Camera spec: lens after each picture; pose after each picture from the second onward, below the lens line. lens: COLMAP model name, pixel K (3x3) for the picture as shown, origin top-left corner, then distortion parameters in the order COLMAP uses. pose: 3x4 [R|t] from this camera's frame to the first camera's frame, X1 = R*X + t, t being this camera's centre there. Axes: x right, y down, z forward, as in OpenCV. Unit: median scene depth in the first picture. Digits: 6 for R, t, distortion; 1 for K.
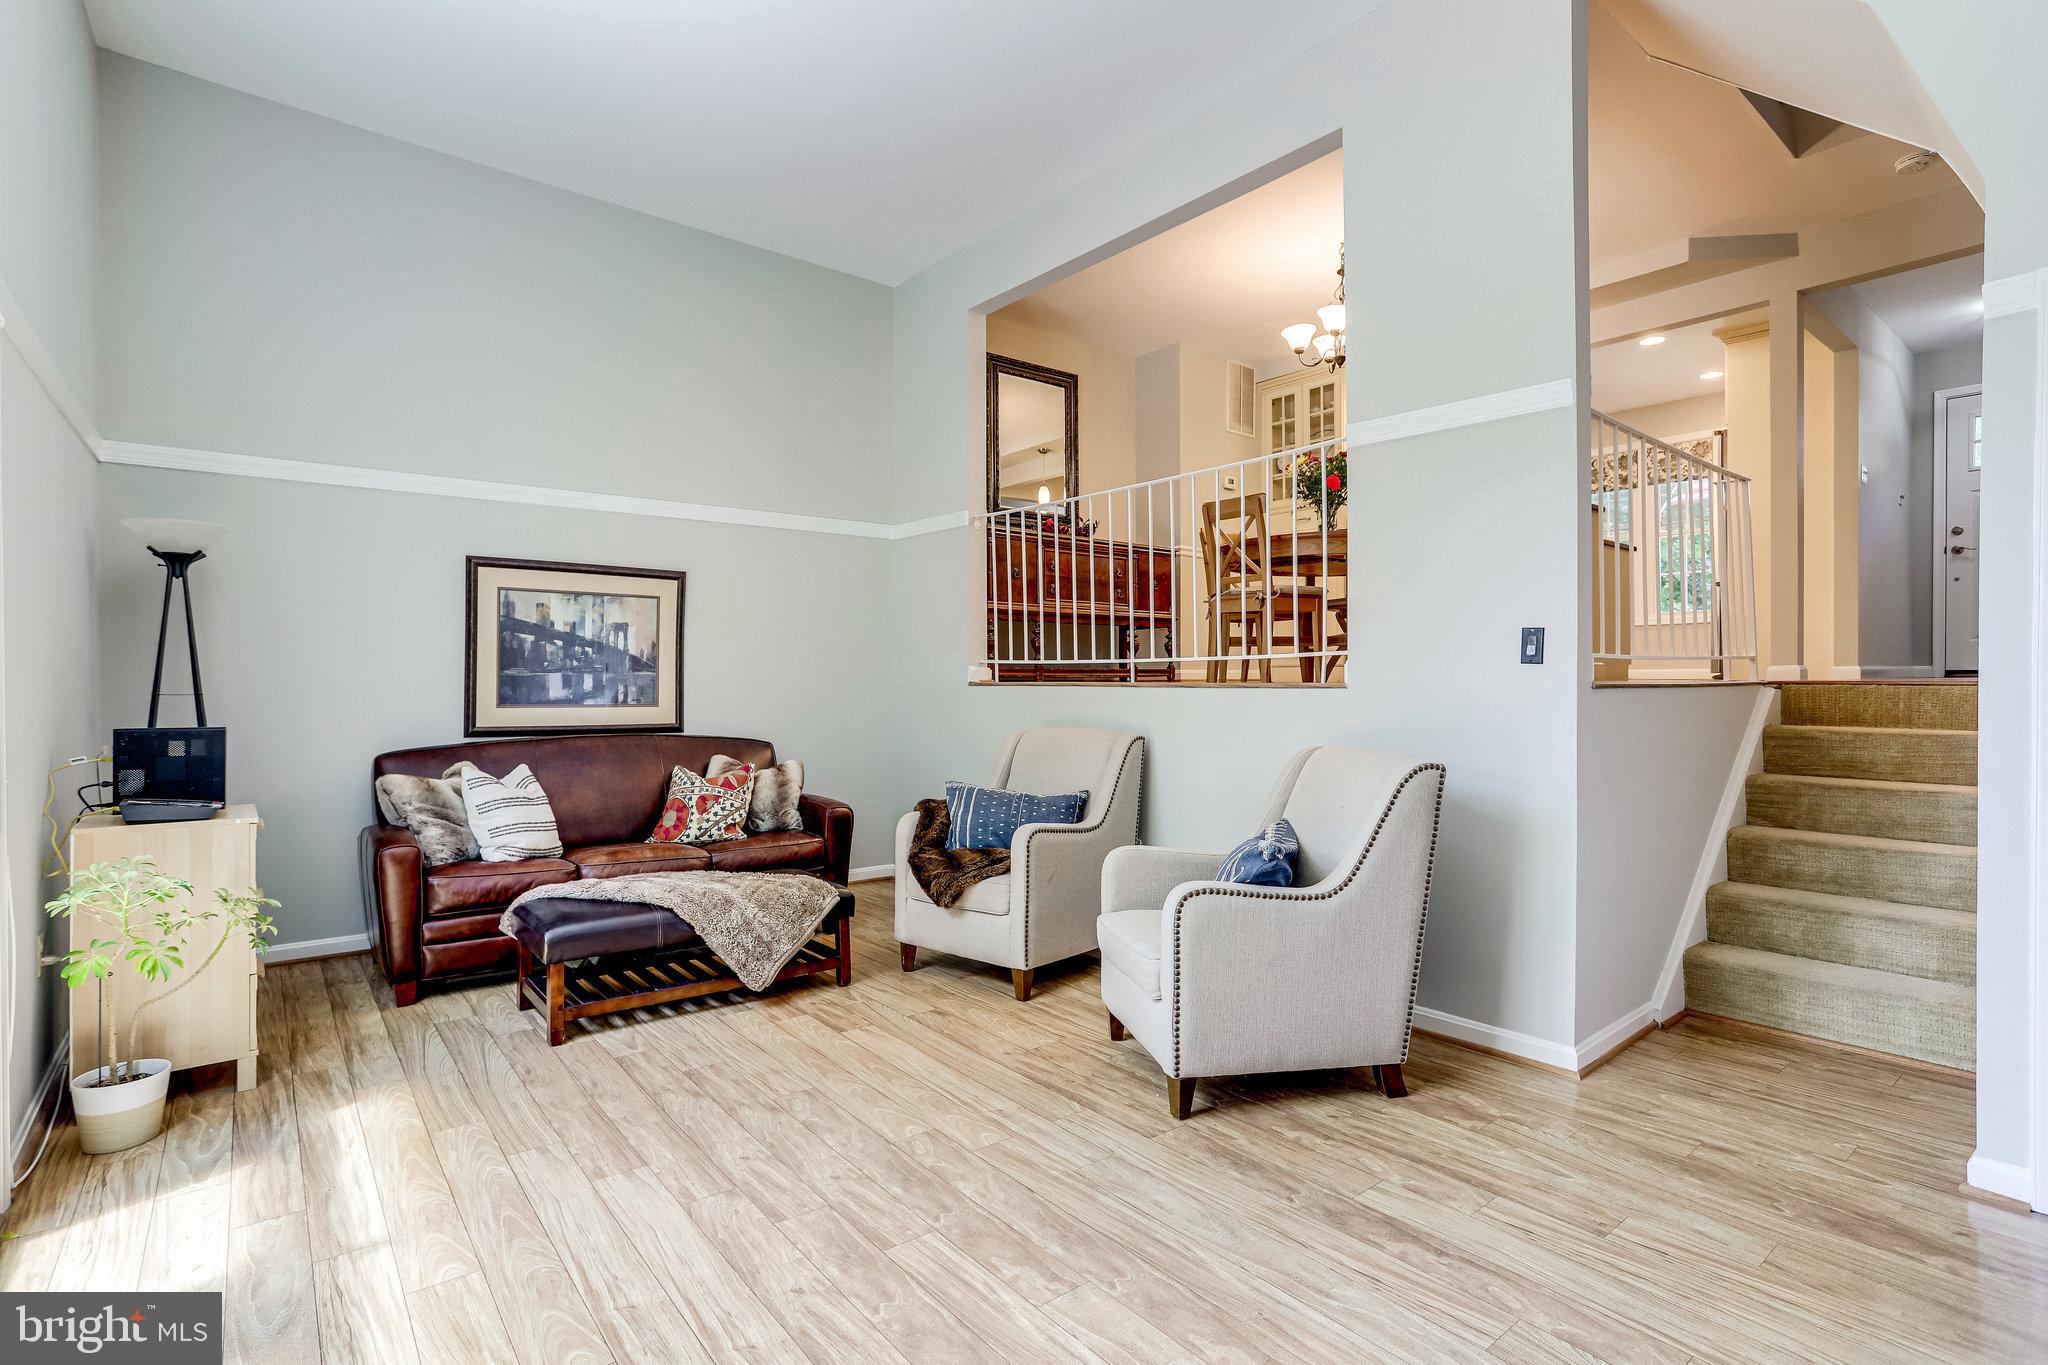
lens RADIAL K [[1012.6, 0, 1024.5], [0, 1012.6, 669.0], [0, 0, 1]] dist [-0.074182, 0.056204]
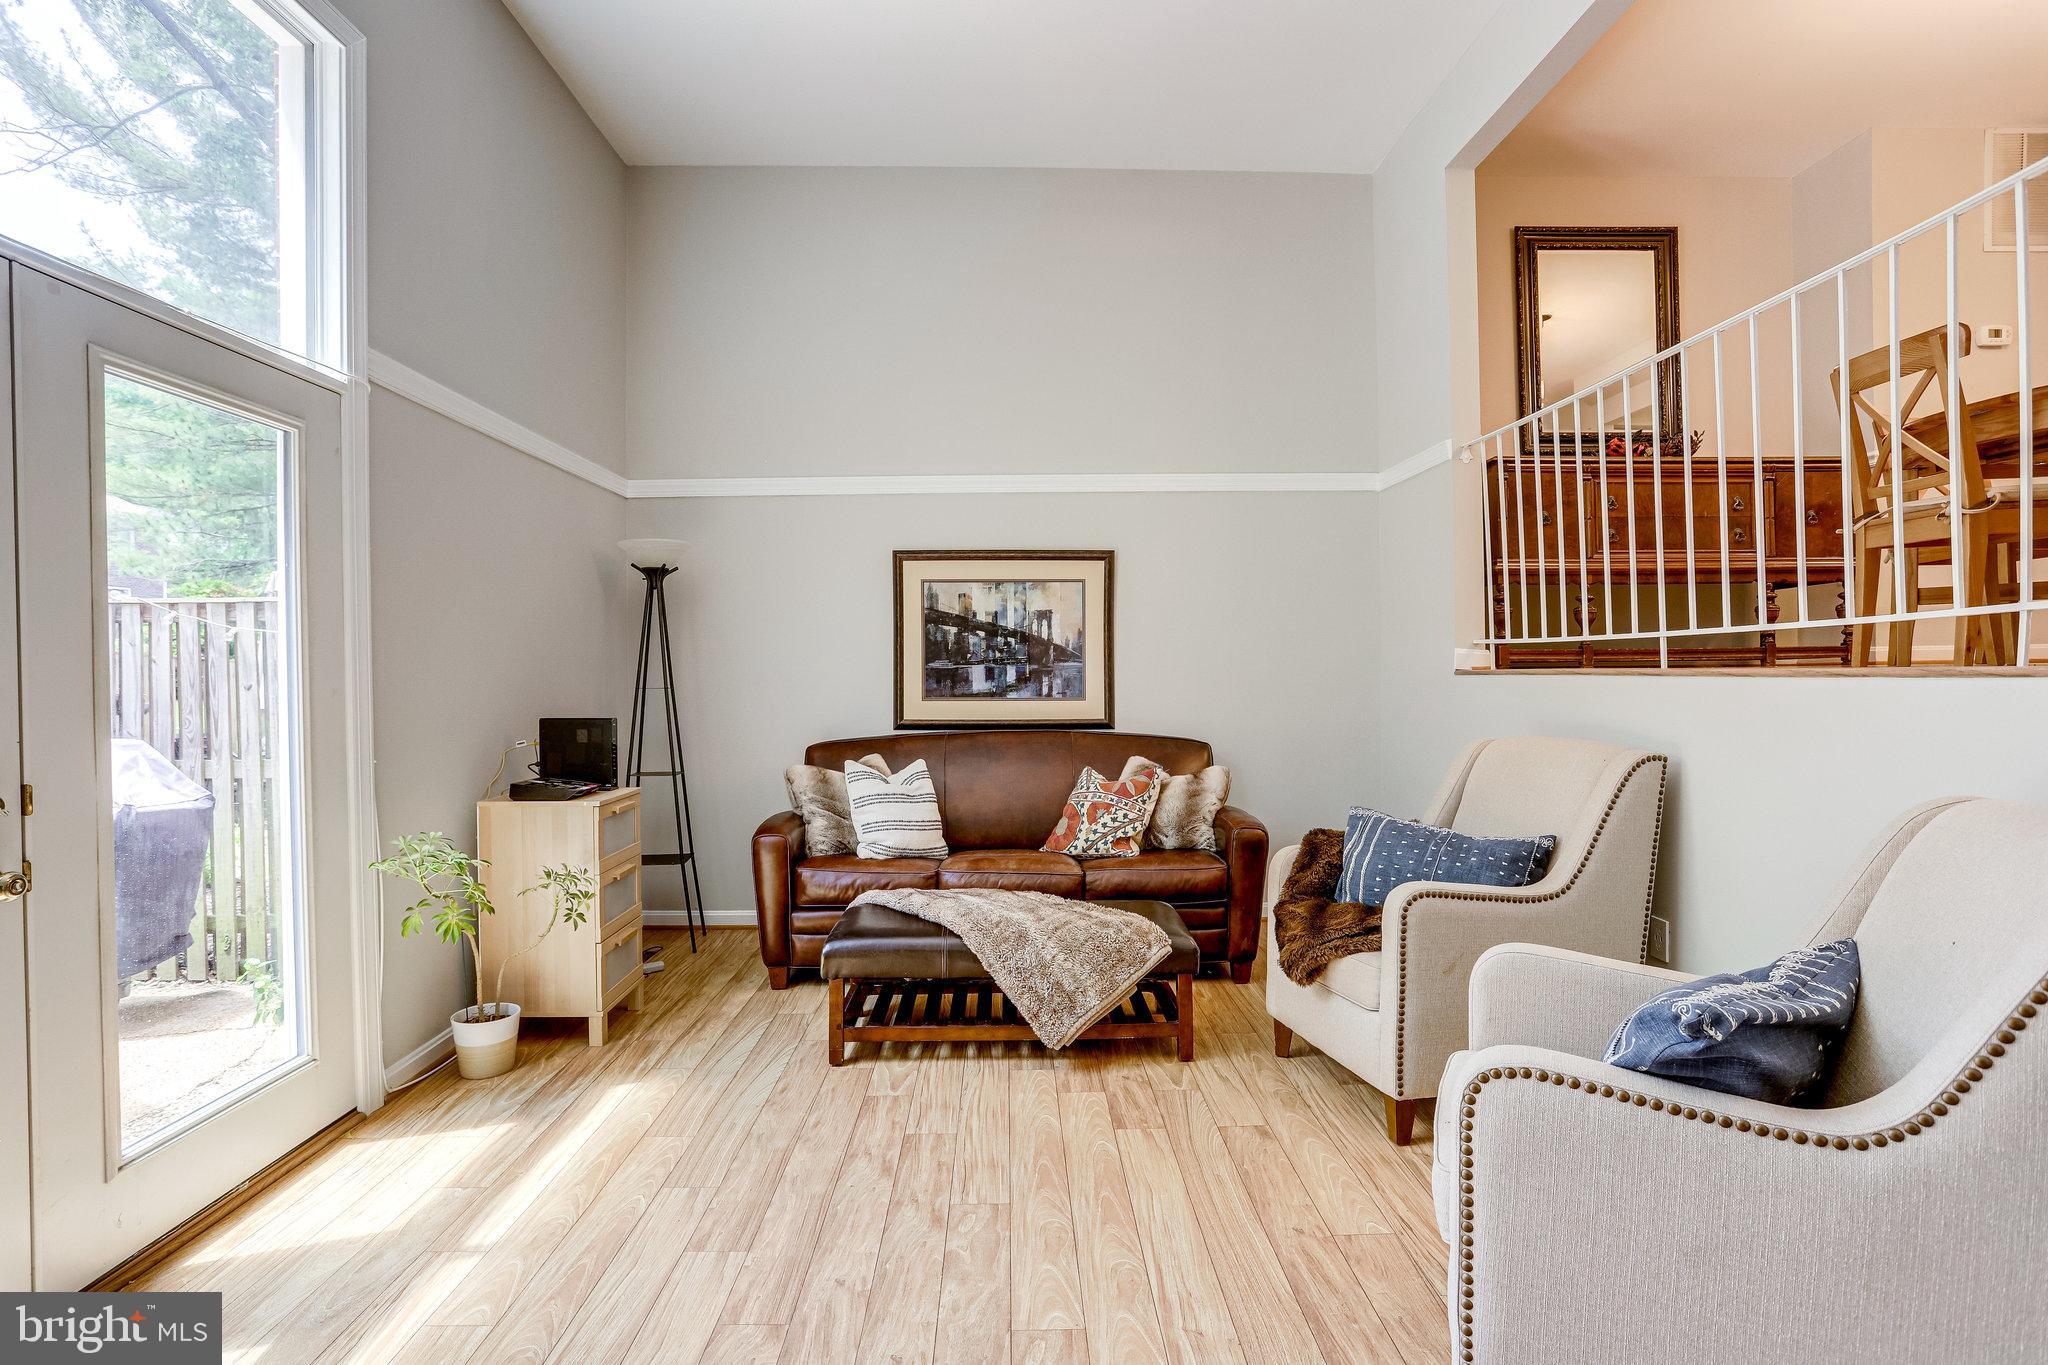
lens RADIAL K [[1012.6, 0, 1024.5], [0, 1012.6, 669.0], [0, 0, 1]] dist [-0.074182, 0.056204]
pose [[0.783981, -0.010496, -0.620696, 0.181314], [0.016965, 0.999846, 0.004521, 0.004256], [0.620552, -0.014074, 0.784039, 0.272652]]
